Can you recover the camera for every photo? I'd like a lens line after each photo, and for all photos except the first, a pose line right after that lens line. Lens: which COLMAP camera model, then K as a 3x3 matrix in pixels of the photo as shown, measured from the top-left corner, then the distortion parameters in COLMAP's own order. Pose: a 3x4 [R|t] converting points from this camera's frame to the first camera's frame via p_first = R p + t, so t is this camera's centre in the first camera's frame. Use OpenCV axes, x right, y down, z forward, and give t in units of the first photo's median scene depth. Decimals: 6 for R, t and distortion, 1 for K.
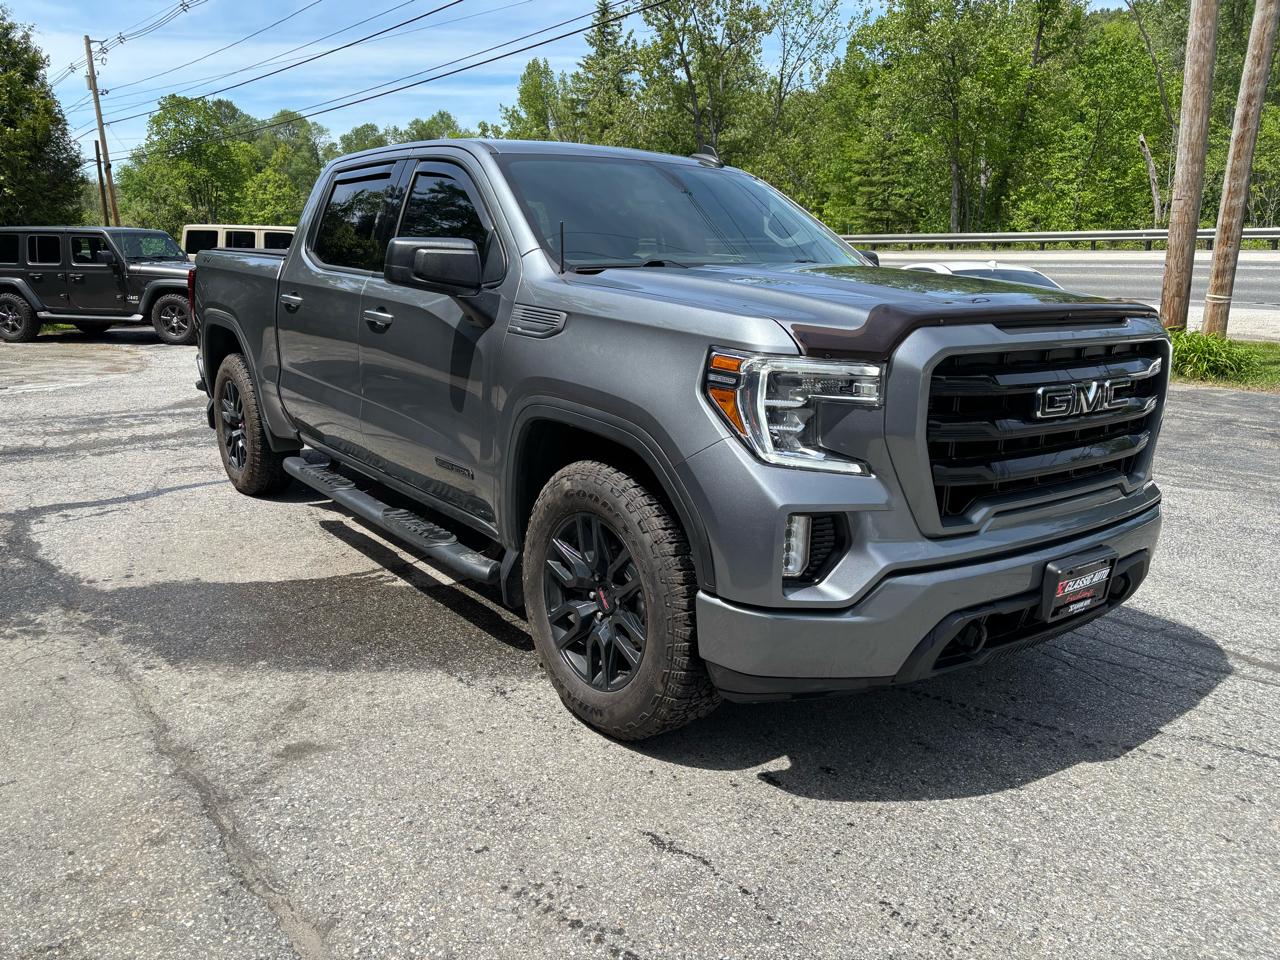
lens RADIAL K [[967.3, 0, 627.3], [0, 967.3, 481.5], [0, 0, 1]] dist [0.044807, -0.029139]
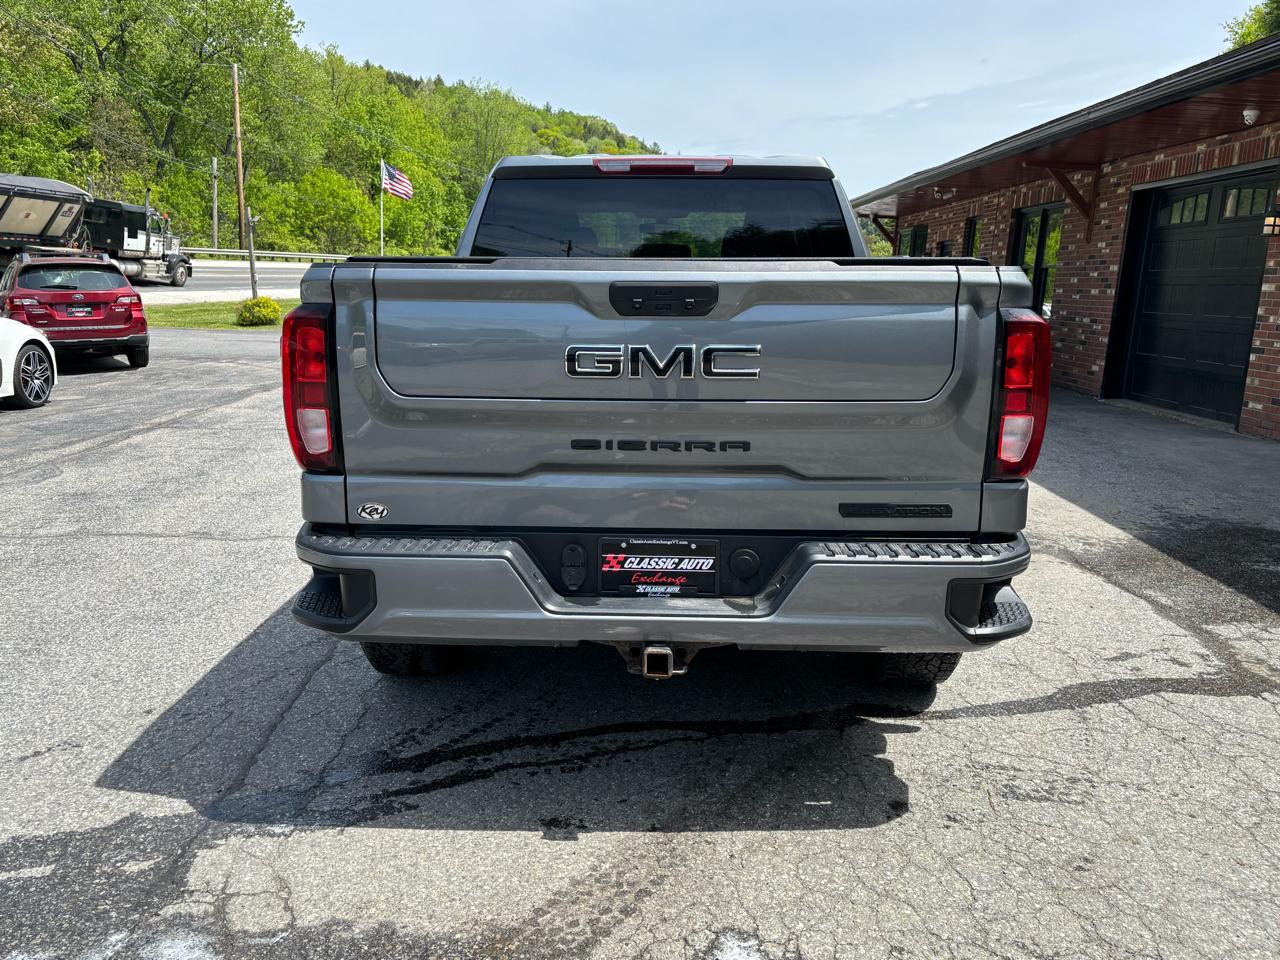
lens RADIAL K [[1019.2, 0, 626.6], [0, 1019.2, 471.3], [0, 0, 1]] dist [0.048176, -0.031711]
pose [[-0.779370, -0.139624, 0.610809, -1.148617], [0.121177, 0.922861, 0.365573, -0.653869], [-0.614734, 0.358933, -0.702331, 2.796227]]
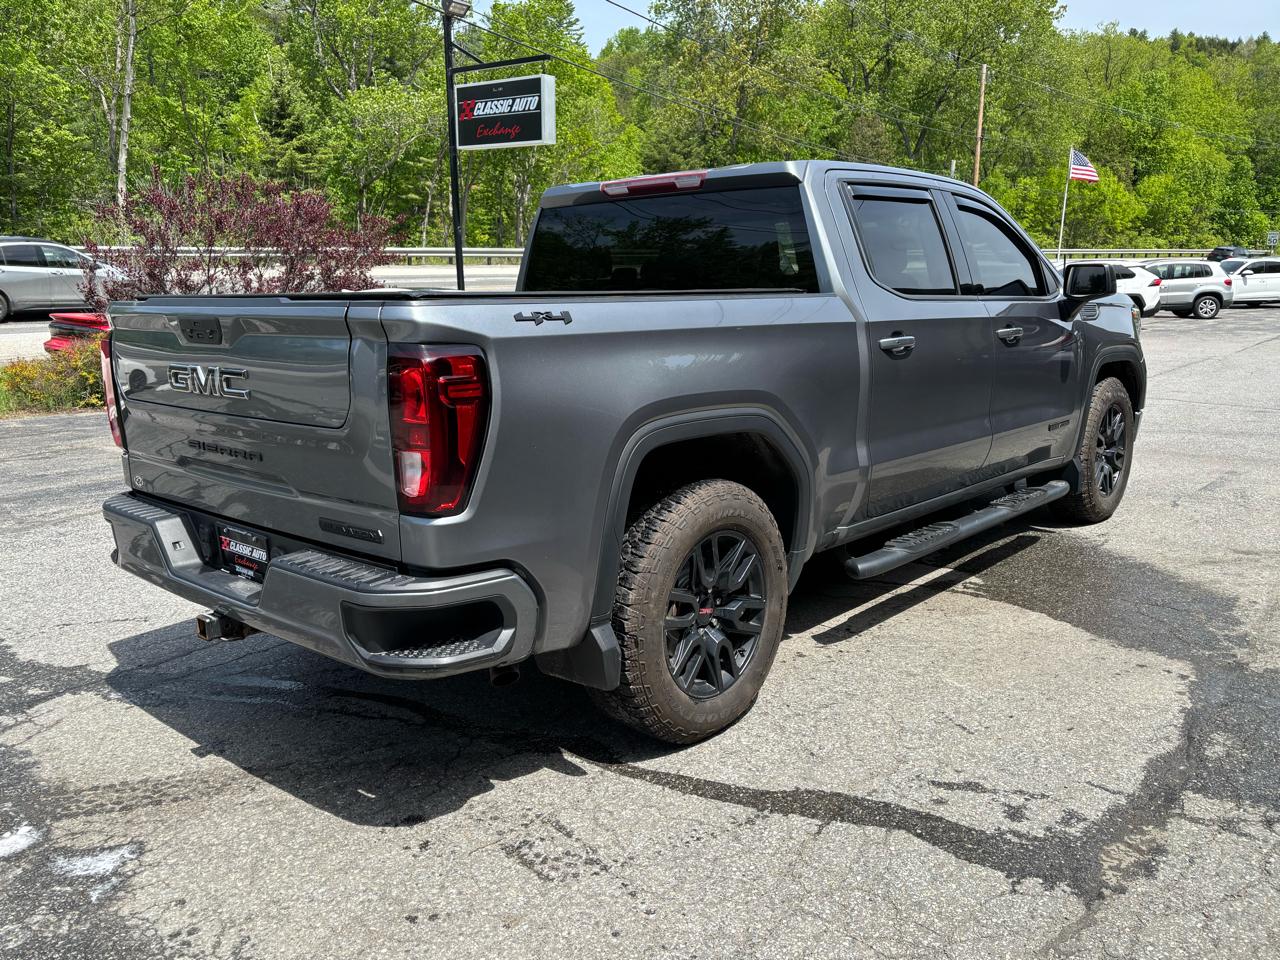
lens RADIAL K [[1019.2, 0, 631.0], [0, 1019.2, 481.4], [0, 0, 1]] dist [0.048176, -0.031711]
pose [[-0.189125, -0.204154, 0.960496, -1.672298], [0.237936, 0.939472, 0.246536, -0.501291], [-0.952690, 0.275162, -0.129102, 2.001779]]
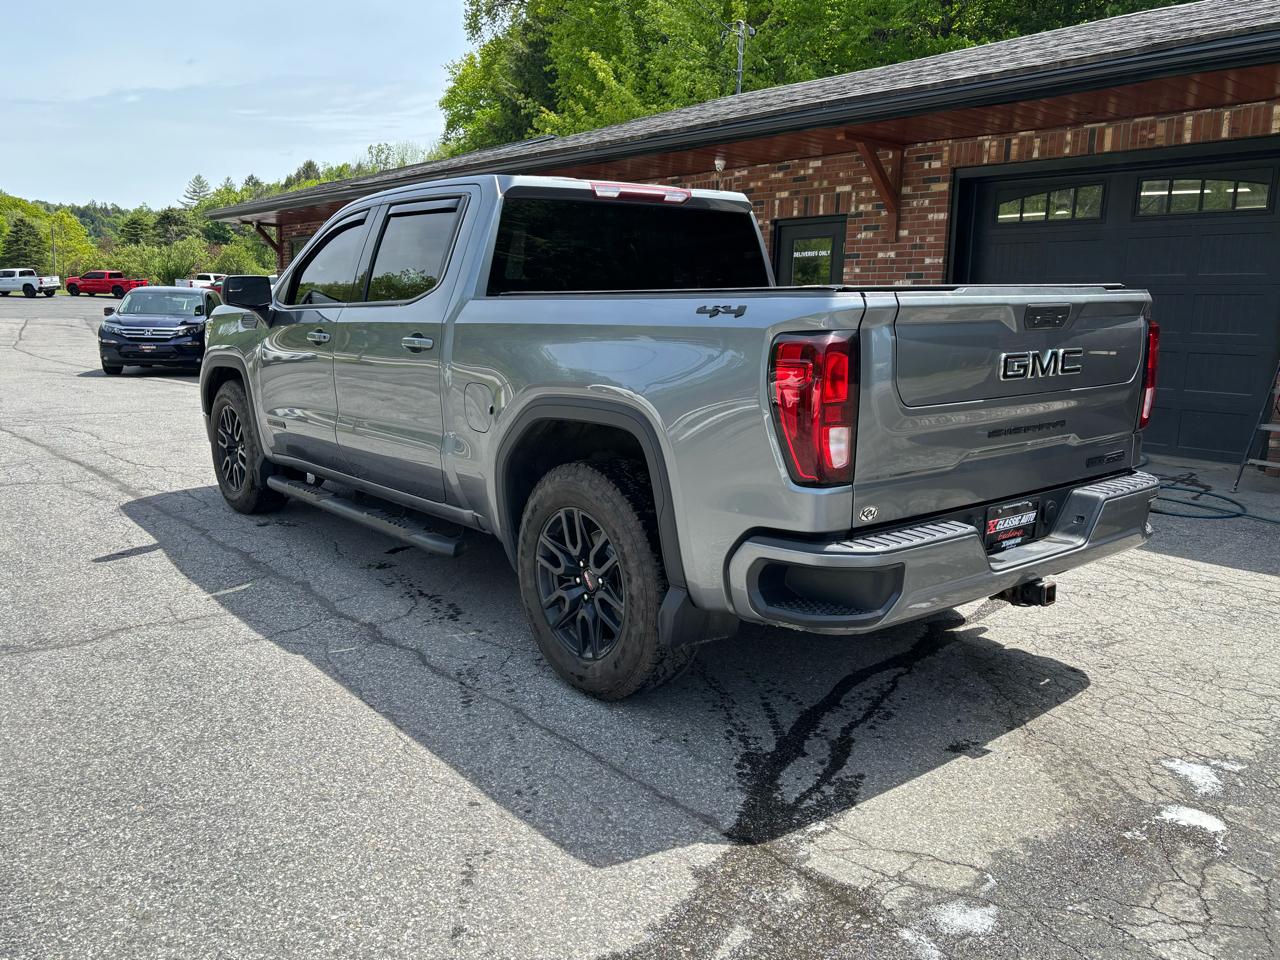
lens RADIAL K [[1019.2, 0, 638.4], [0, 1019.2, 479.5], [0, 0, 1]] dist [0.048176, -0.031711]
pose [[-0.999333, -0.014399, -0.033558, -0.271910], [-0.026672, 0.915491, 0.401454, -0.737553], [0.024942, 0.402081, -0.915264, 3.169671]]
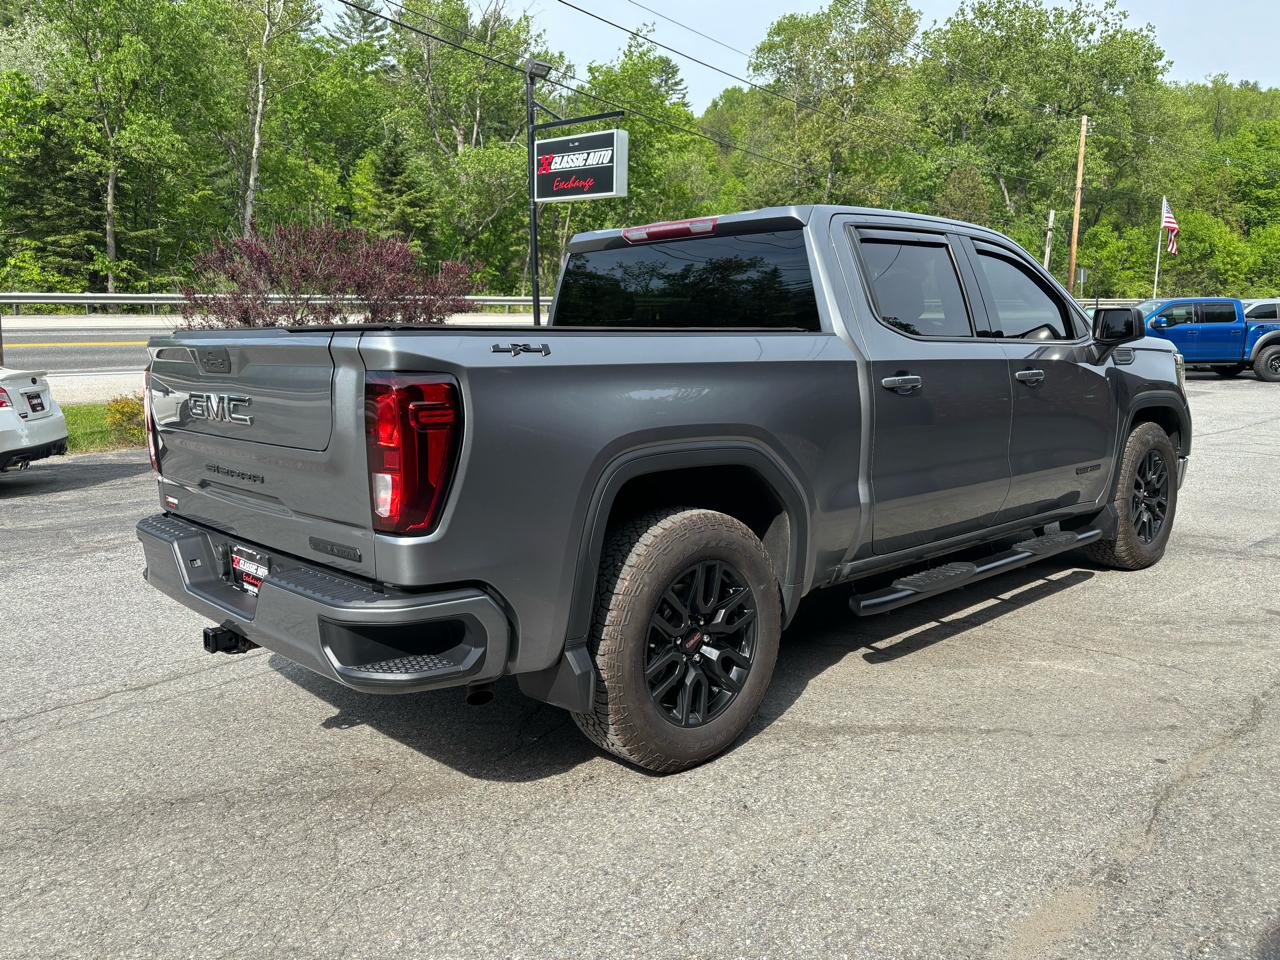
lens RADIAL K [[1019.2, 0, 641.8], [0, 1019.2, 477.3], [0, 0, 1]] dist [0.048176, -0.031711]
pose [[-0.110314, -0.157056, 0.981409, -1.725228], [0.236477, 0.954932, 0.179400, -0.461709], [-0.965355, 0.251871, -0.068203, 1.900717]]
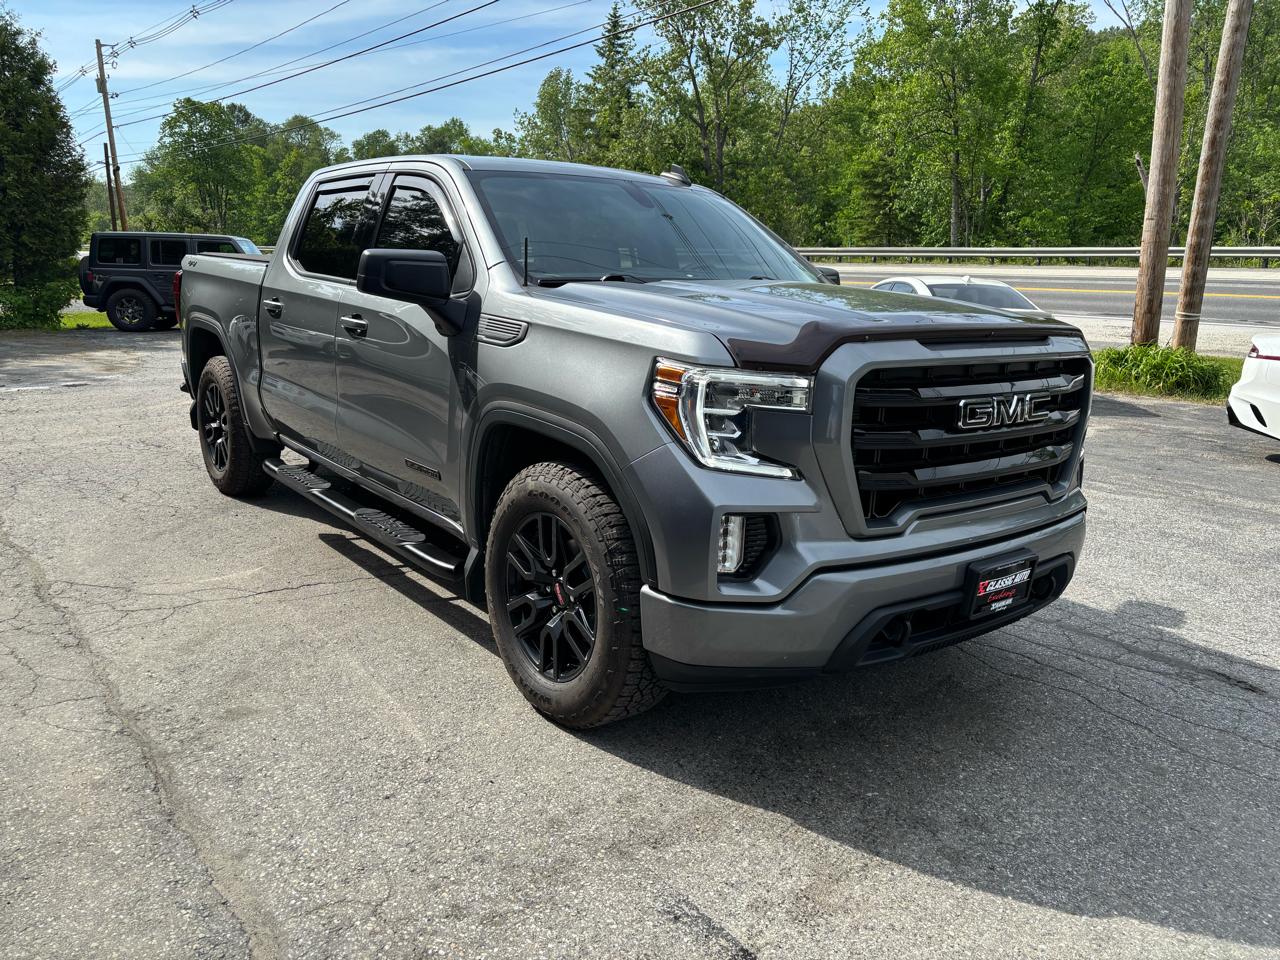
lens RADIAL K [[967.3, 0, 647.7], [0, 967.3, 480.1], [0, 0, 1]] dist [0.044807, -0.029139]
pose [[0.999867, 0.011036, 0.012018, 0.051521], [-0.010914, 0.999888, -0.010200, 0.005873], [-0.012129, 0.010067, 0.999876, -0.055273]]
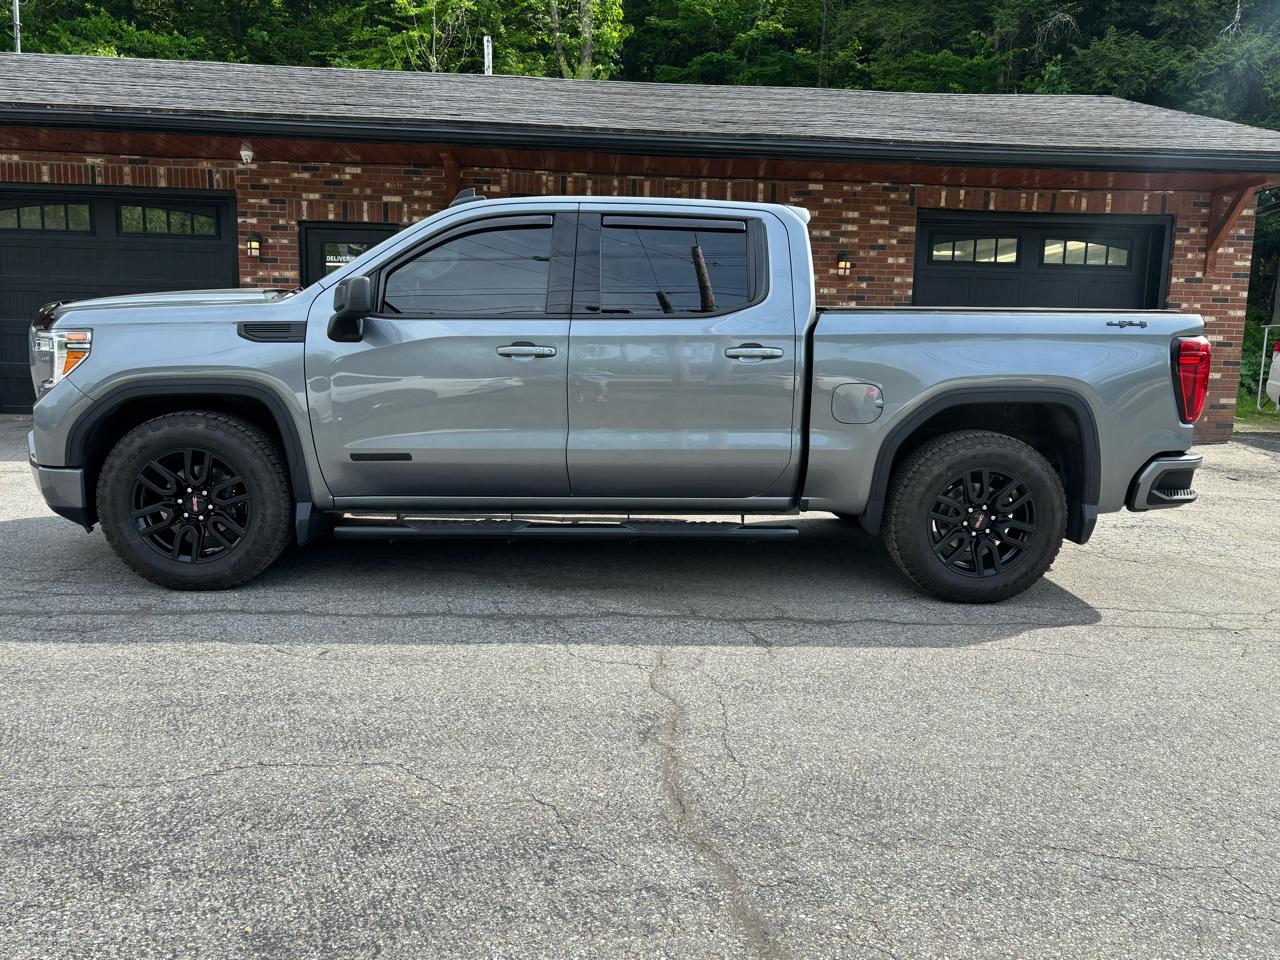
lens RADIAL K [[967.3, 0, 631.5], [0, 967.3, 480.8], [0, 0, 1]] dist [0.044807, -0.029139]
pose [[-0.572246, 0.110044, -0.812665, 1.230959], [-0.222580, 0.932918, 0.283059, -0.511173], [0.789299, 0.342863, -0.509365, 2.419981]]
